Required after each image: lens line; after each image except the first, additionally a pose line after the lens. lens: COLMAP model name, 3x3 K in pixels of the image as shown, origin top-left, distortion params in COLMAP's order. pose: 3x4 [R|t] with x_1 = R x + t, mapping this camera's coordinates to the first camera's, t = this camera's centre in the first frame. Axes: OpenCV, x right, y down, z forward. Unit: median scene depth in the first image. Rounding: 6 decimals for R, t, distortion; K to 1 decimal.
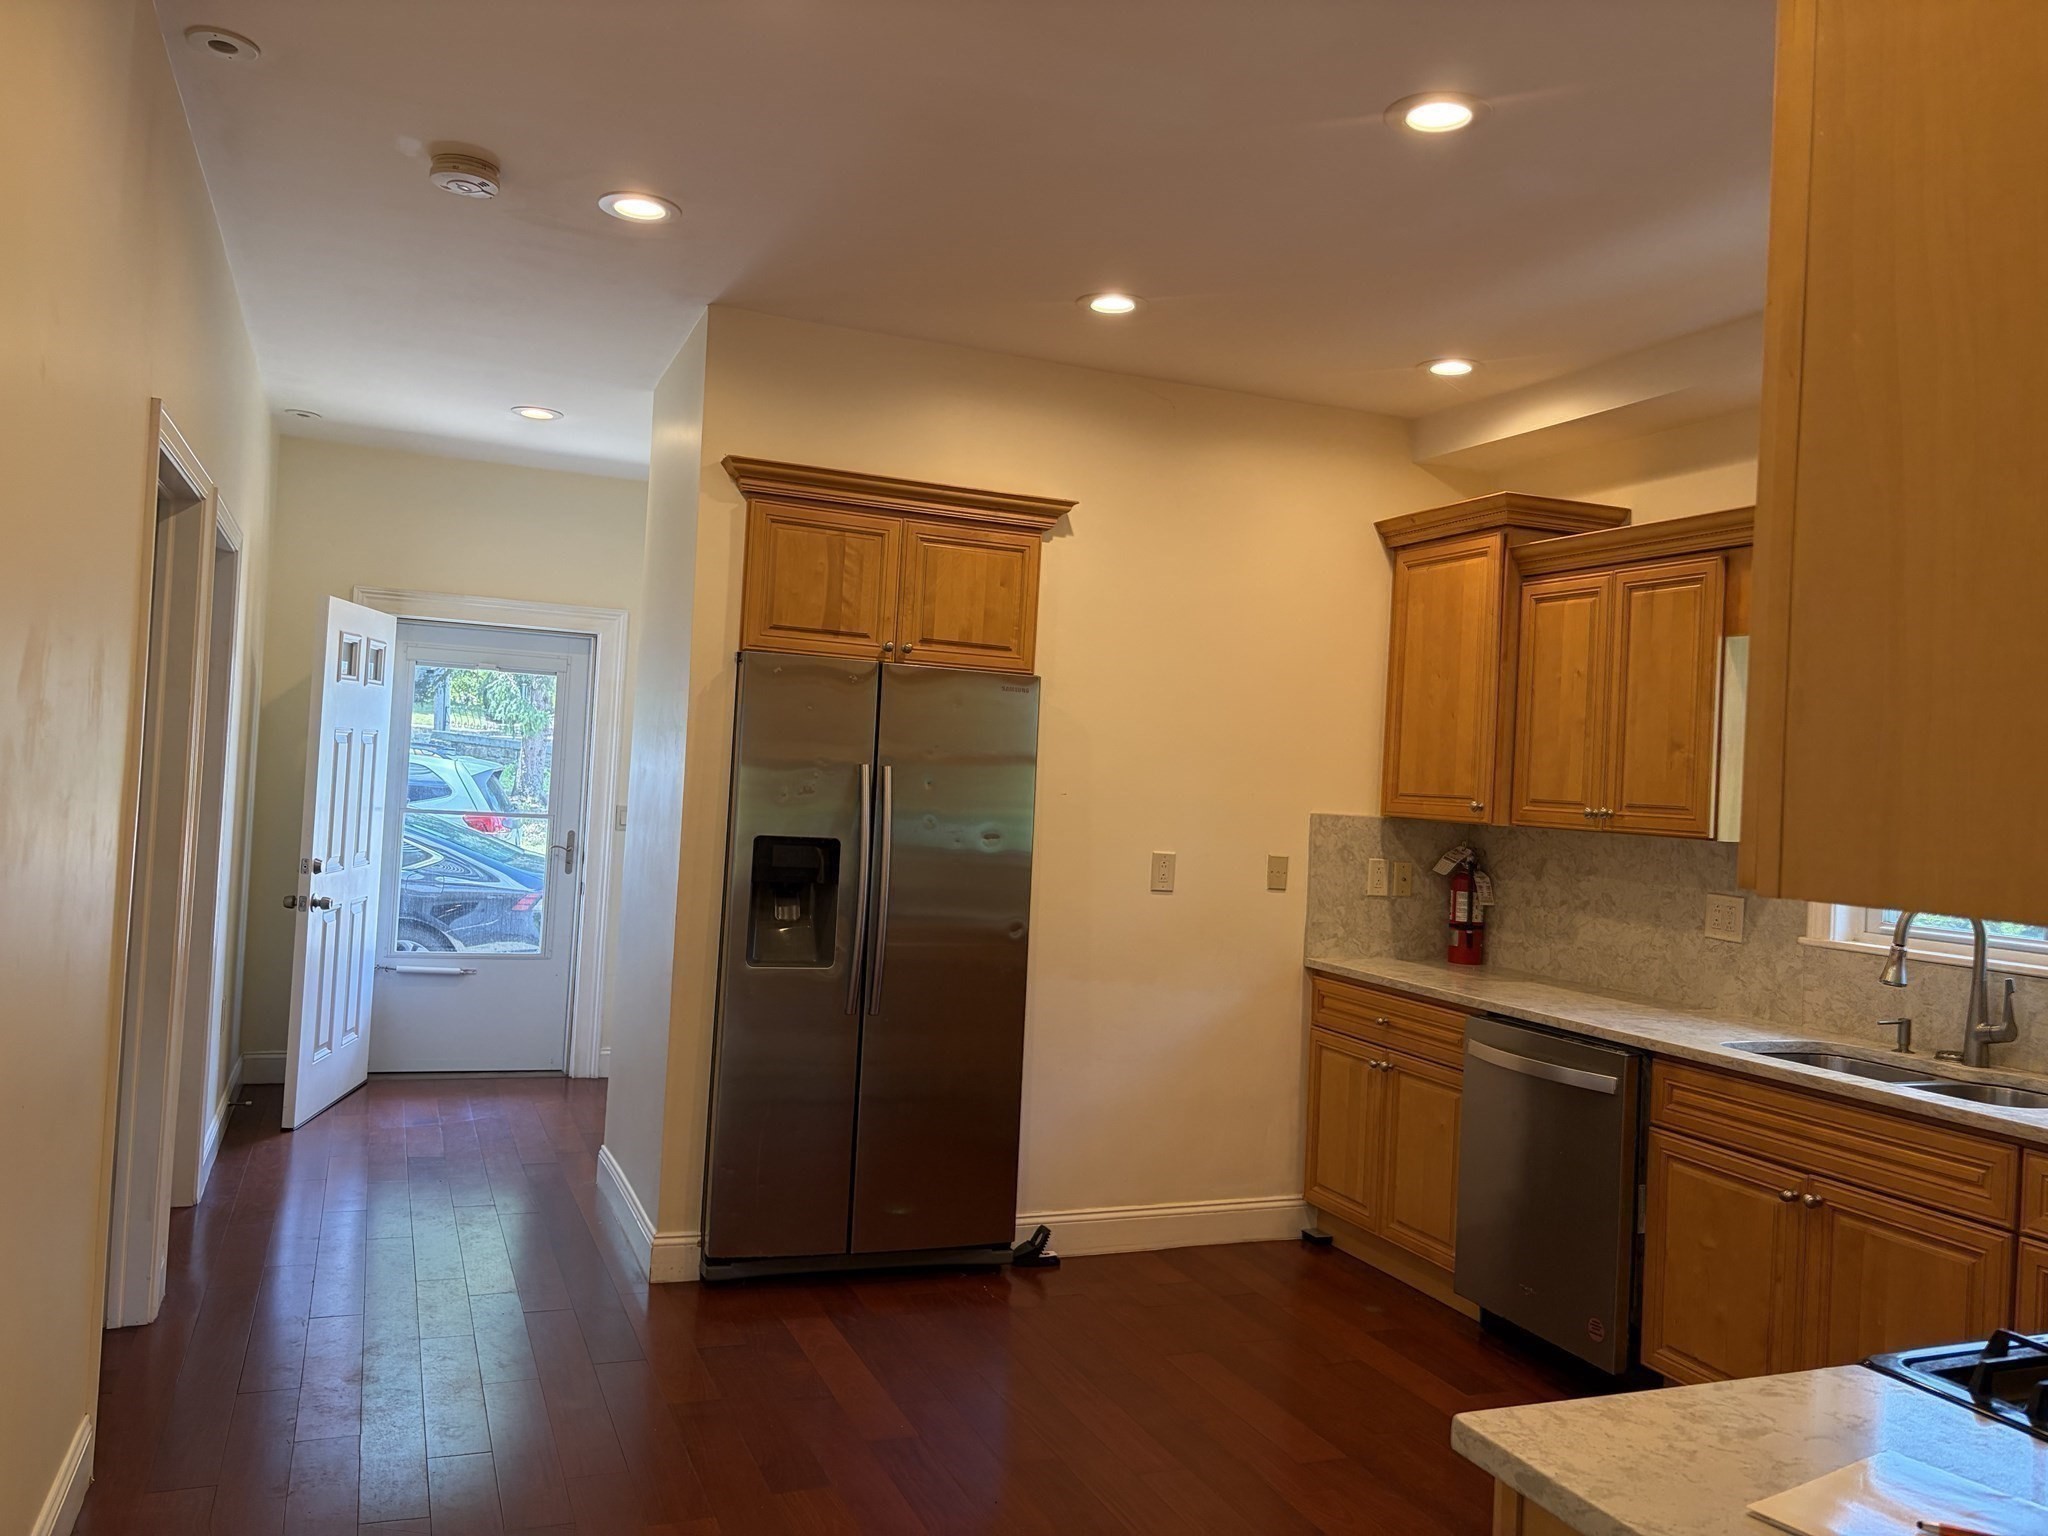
lens RADIAL K [[1545.4, 0, 1025.2], [0, 1545.4, 761.3], [0, 0, 1]] dist [0.013491, 0.002738]
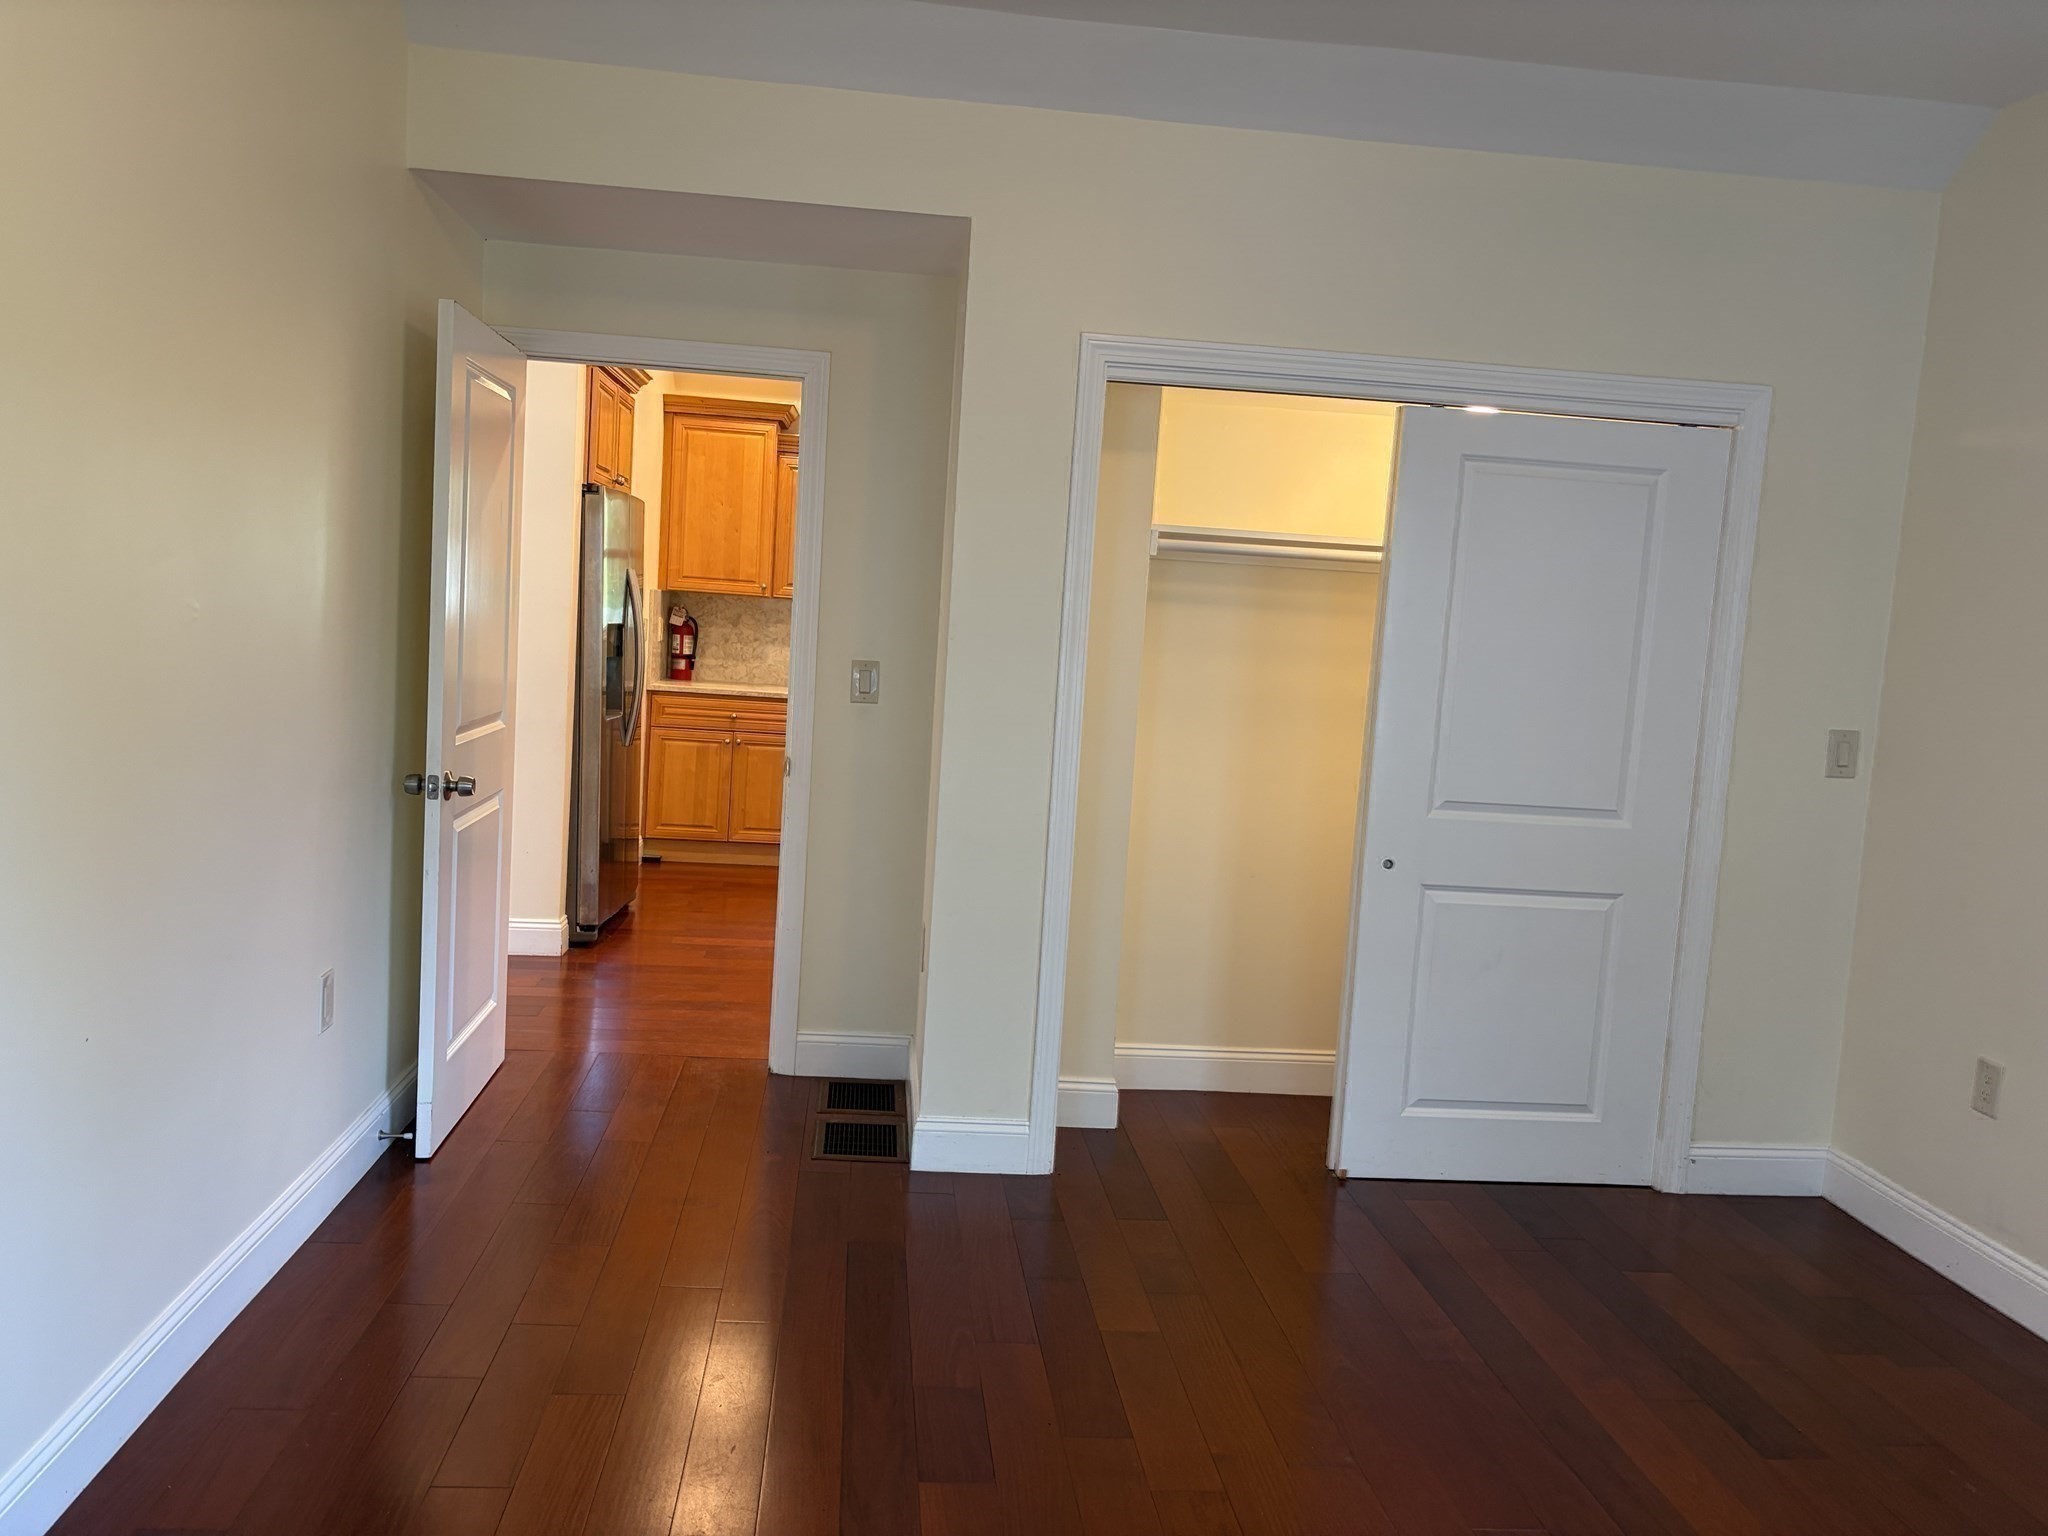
lens RADIAL K [[1545.4, 0, 1022.3], [0, 1545.4, 767.6], [0, 0, 1]] dist [0.013491, 0.002738]
pose [[0.295041, -0.130033, 0.946595, -1.206723], [-0.069157, 0.985192, 0.156890, -0.059203], [-0.952979, -0.111753, 0.281679, 0.208122]]
